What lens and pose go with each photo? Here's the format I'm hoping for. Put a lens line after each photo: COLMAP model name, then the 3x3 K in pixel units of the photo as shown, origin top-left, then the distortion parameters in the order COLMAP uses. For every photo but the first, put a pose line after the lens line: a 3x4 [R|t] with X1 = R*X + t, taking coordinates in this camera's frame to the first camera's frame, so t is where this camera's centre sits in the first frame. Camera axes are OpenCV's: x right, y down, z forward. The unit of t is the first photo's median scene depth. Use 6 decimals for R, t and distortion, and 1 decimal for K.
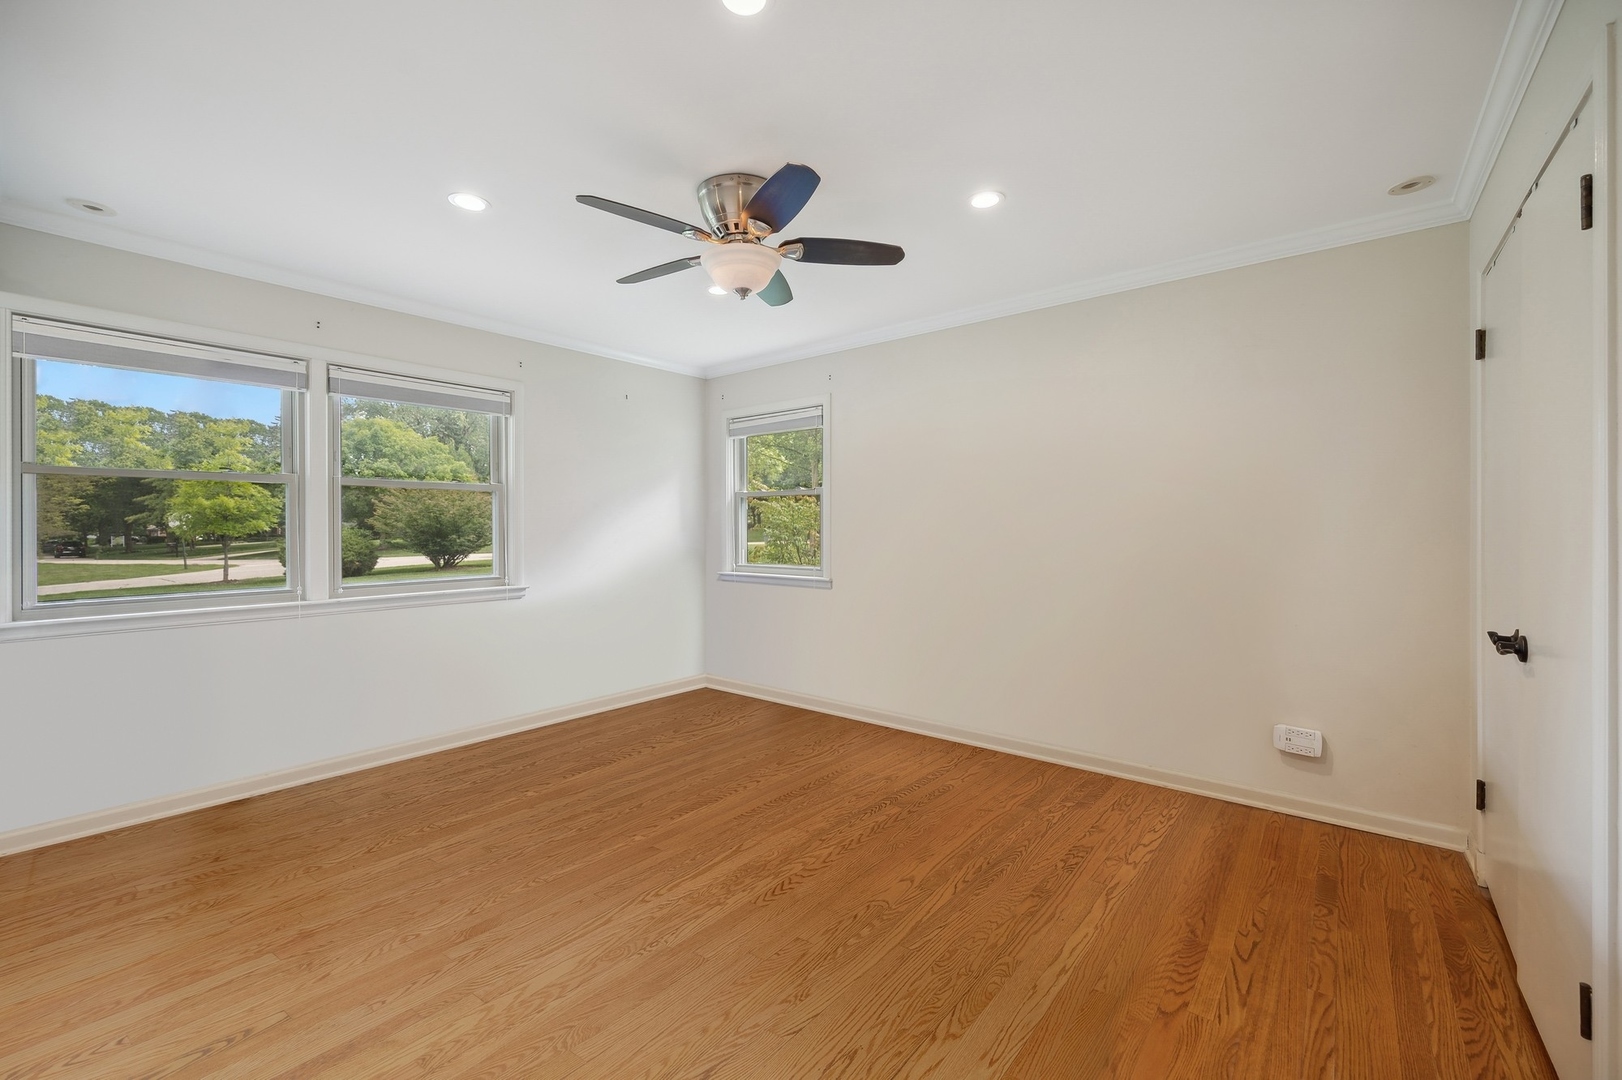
lens RADIAL K [[642.6, 0, 814.3], [0, 642.6, 536.2], [0, 0, 1]] dist [-0.003779, -0.000201]
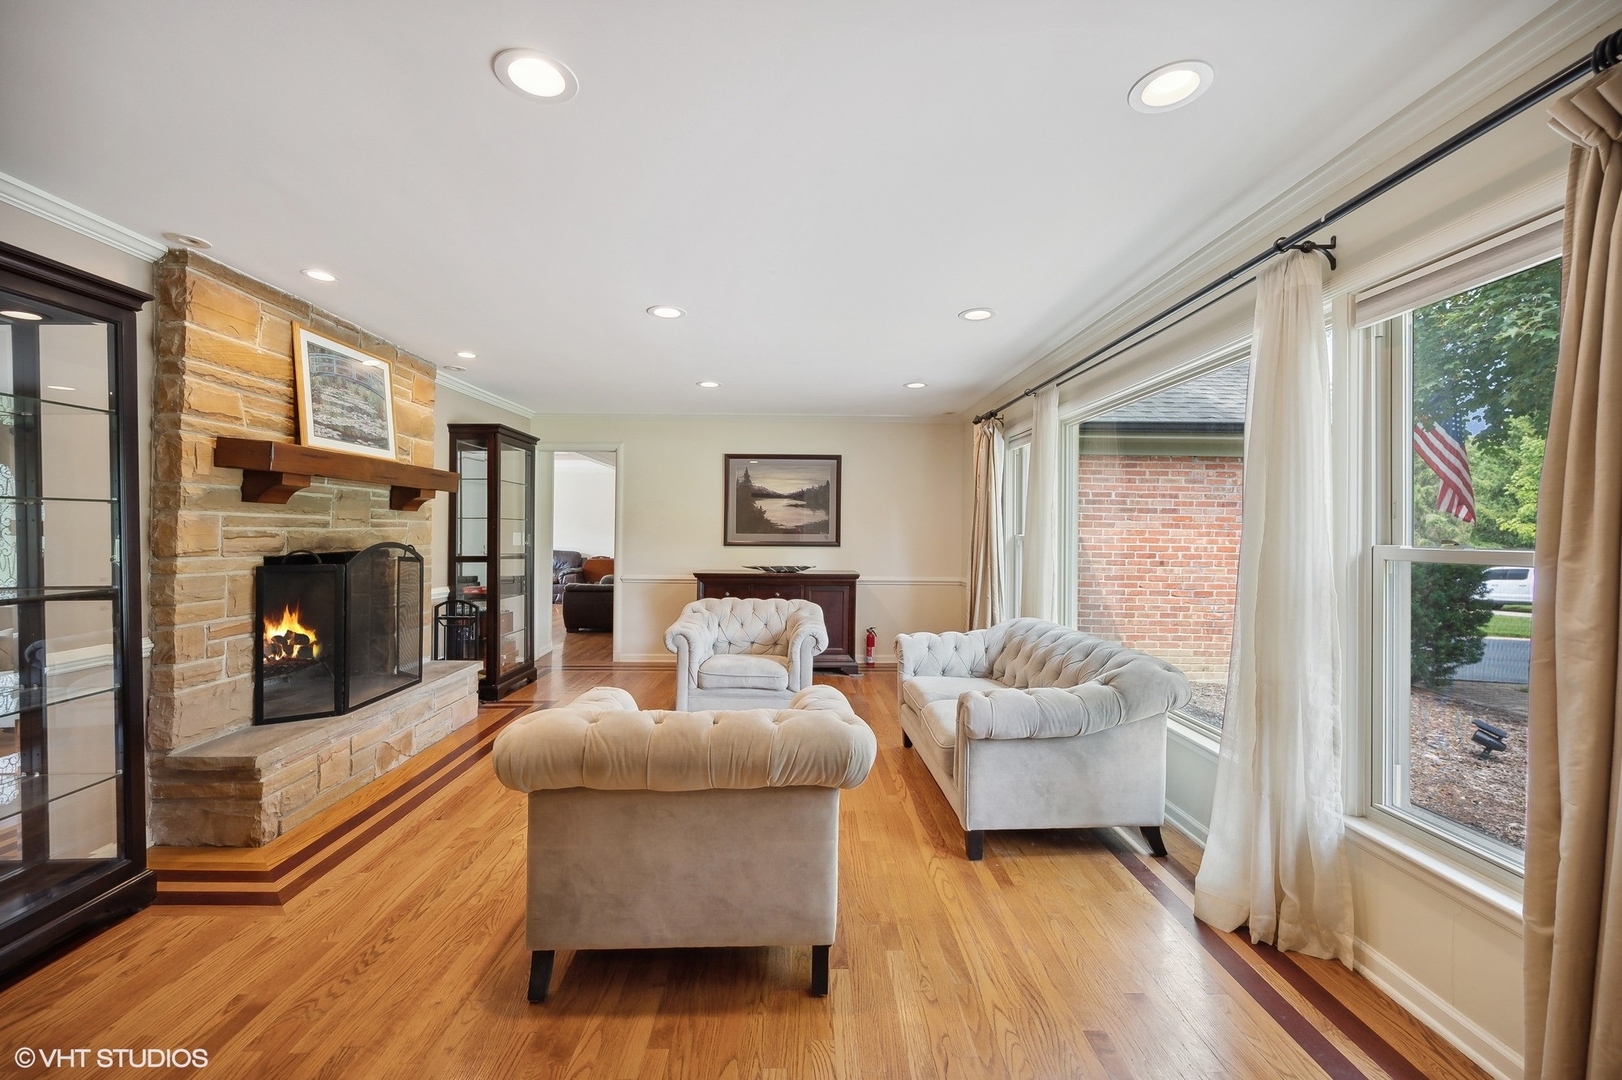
lens RADIAL K [[642.6, 0, 811.9], [0, 642.6, 535.5], [0, 0, 1]] dist [-0.003779, -0.000201]
pose [[0.662804, 0.007473, -0.748755, -0.057971], [-0.003978, 0.999971, 0.006458, -0.030289], [0.748782, -0.001302, 0.662815, 0.505470]]
